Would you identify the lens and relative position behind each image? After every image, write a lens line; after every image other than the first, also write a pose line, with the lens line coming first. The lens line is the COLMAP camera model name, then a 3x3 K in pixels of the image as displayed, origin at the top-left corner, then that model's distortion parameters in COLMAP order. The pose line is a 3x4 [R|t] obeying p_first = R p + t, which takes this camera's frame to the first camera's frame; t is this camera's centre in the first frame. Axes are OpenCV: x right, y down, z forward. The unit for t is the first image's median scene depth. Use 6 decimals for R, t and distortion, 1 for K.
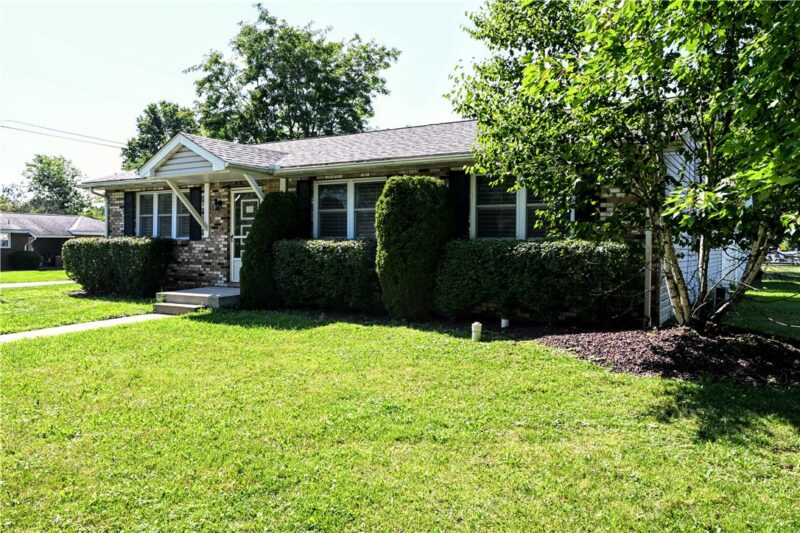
lens RADIAL K [[597.2, 0, 400.0], [0, 597.2, 266.5], [0, 0, 1]] dist [0.004813, 0.001815]
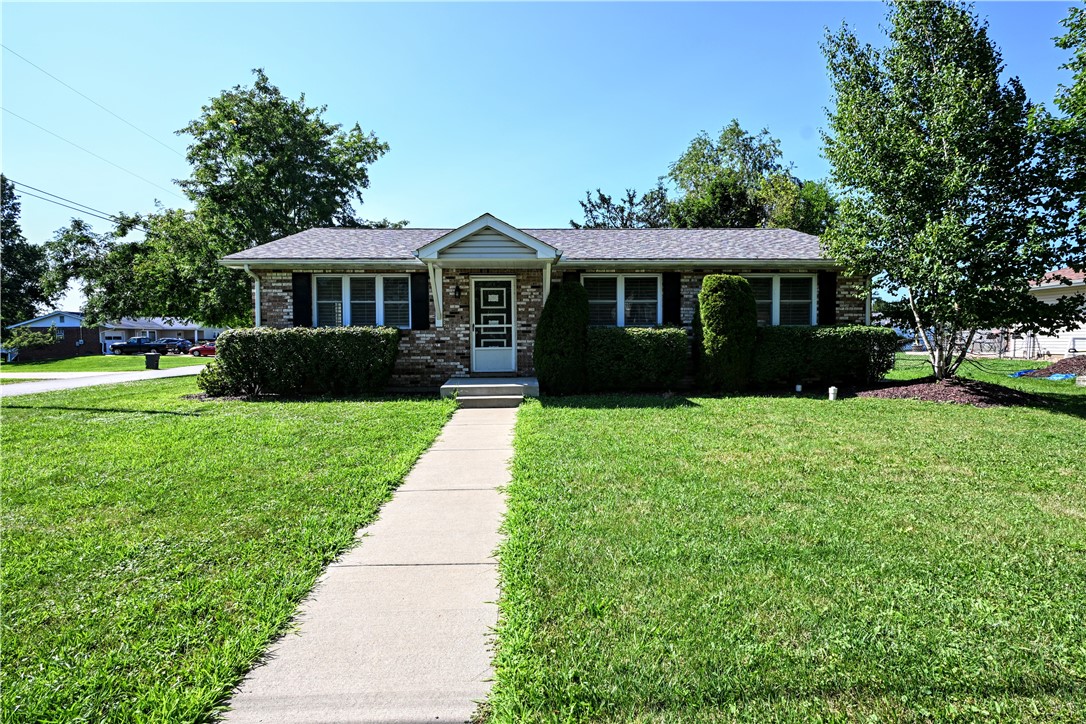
lens RADIAL K [[536.1, 0, 543.0], [0, 536.1, 362.0], [0, 0, 1]] dist [0.001124, 0.000361]
pose [[0.835092, -0.036191, 0.548919, -1.056058], [0.031364, 0.999343, 0.018171, -0.005037], [-0.549216, 0.002042, 0.835678, 0.330757]]
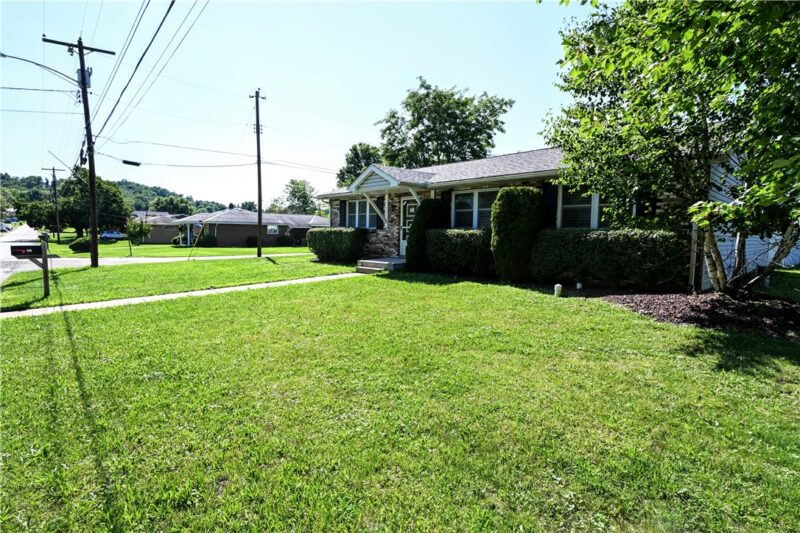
lens RADIAL K [[394.9, 0, 400.0], [0, 394.9, 266.5], [0, 0, 1]] dist [0.001124, 0.000361]
pose [[0.962440, 0.026903, -0.270159, 0.012189], [-0.013834, 0.998645, 0.050166, 0.004730], [0.271143, -0.044545, 0.961508, -0.057024]]
